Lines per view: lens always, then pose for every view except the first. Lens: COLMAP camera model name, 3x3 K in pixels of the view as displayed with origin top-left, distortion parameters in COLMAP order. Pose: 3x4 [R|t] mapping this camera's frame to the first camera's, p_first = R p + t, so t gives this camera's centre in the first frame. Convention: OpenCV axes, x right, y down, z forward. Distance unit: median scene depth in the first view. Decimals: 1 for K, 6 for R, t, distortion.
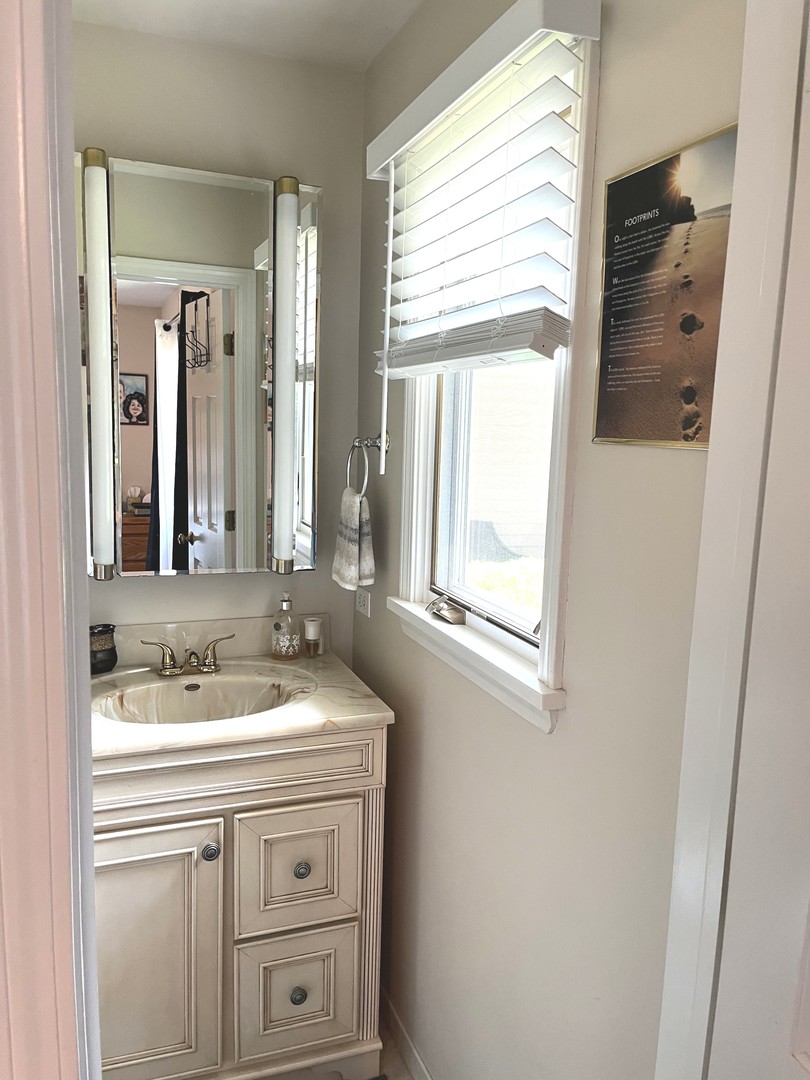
lens RADIAL K [[819.4, 0, 395.2], [0, 819.4, 537.9], [0, 0, 1]] dist [0.081189, -0.110022]
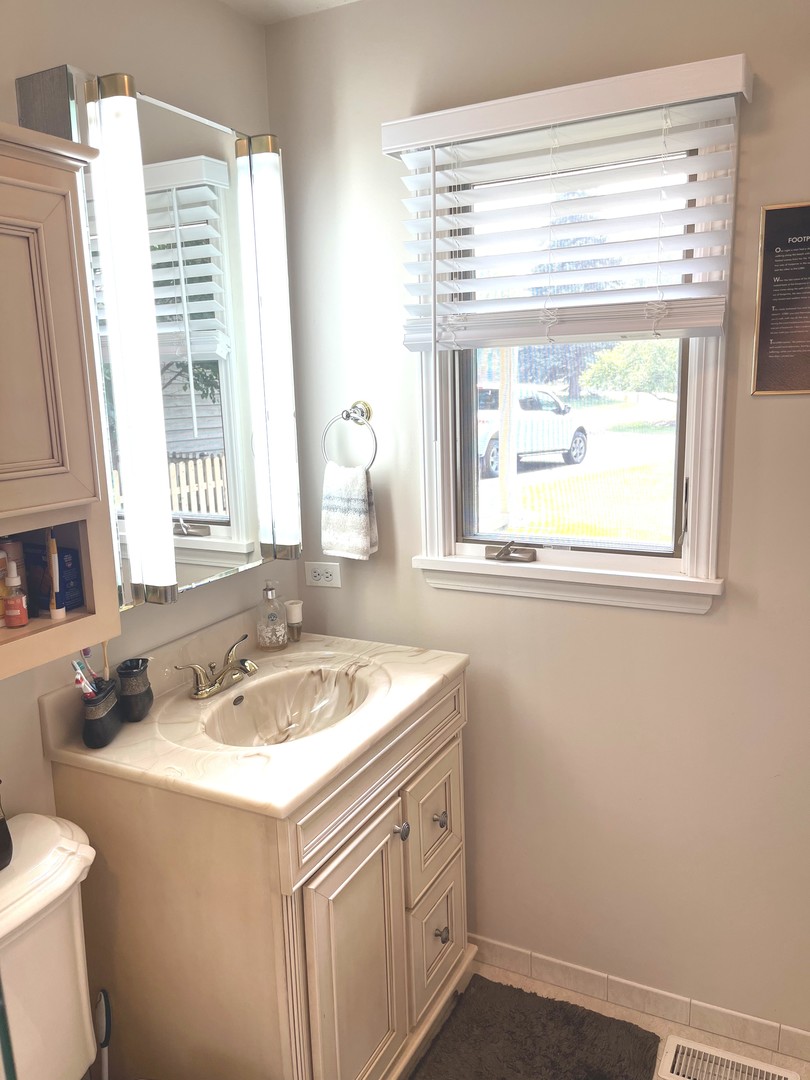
lens RADIAL K [[819.4, 0, 404.7], [0, 819.4, 539.8], [0, 0, 1]] dist [0.081189, -0.110022]
pose [[0.730758, -0.179339, 0.658658, -0.758522], [0.142162, 0.983699, 0.110117, -0.073655], [-0.667670, 0.013168, 0.744341, 0.229151]]
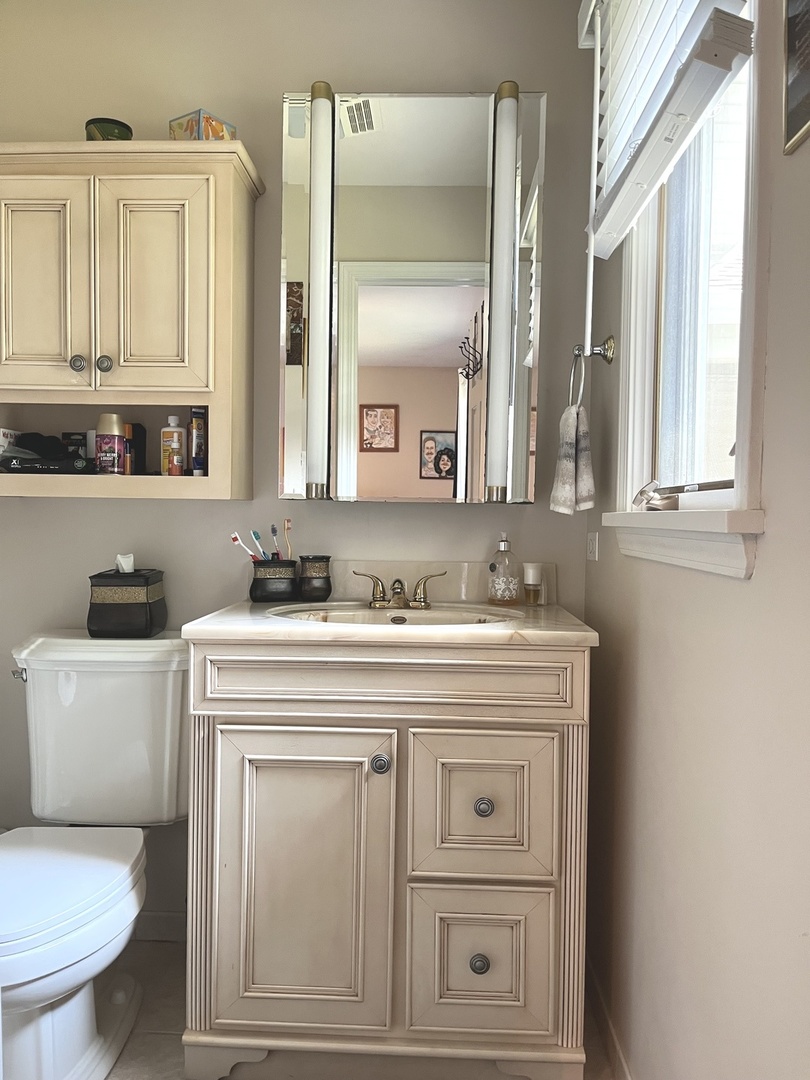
lens RADIAL K [[819.4, 0, 402.4], [0, 819.4, 539.1], [0, 0, 1]] dist [0.081189, -0.110022]
pose [[0.923456, -0.002037, -0.383700, 0.135547], [-0.043618, 0.992947, -0.110247, 0.216066], [0.381218, 0.118544, 0.916853, 0.140742]]
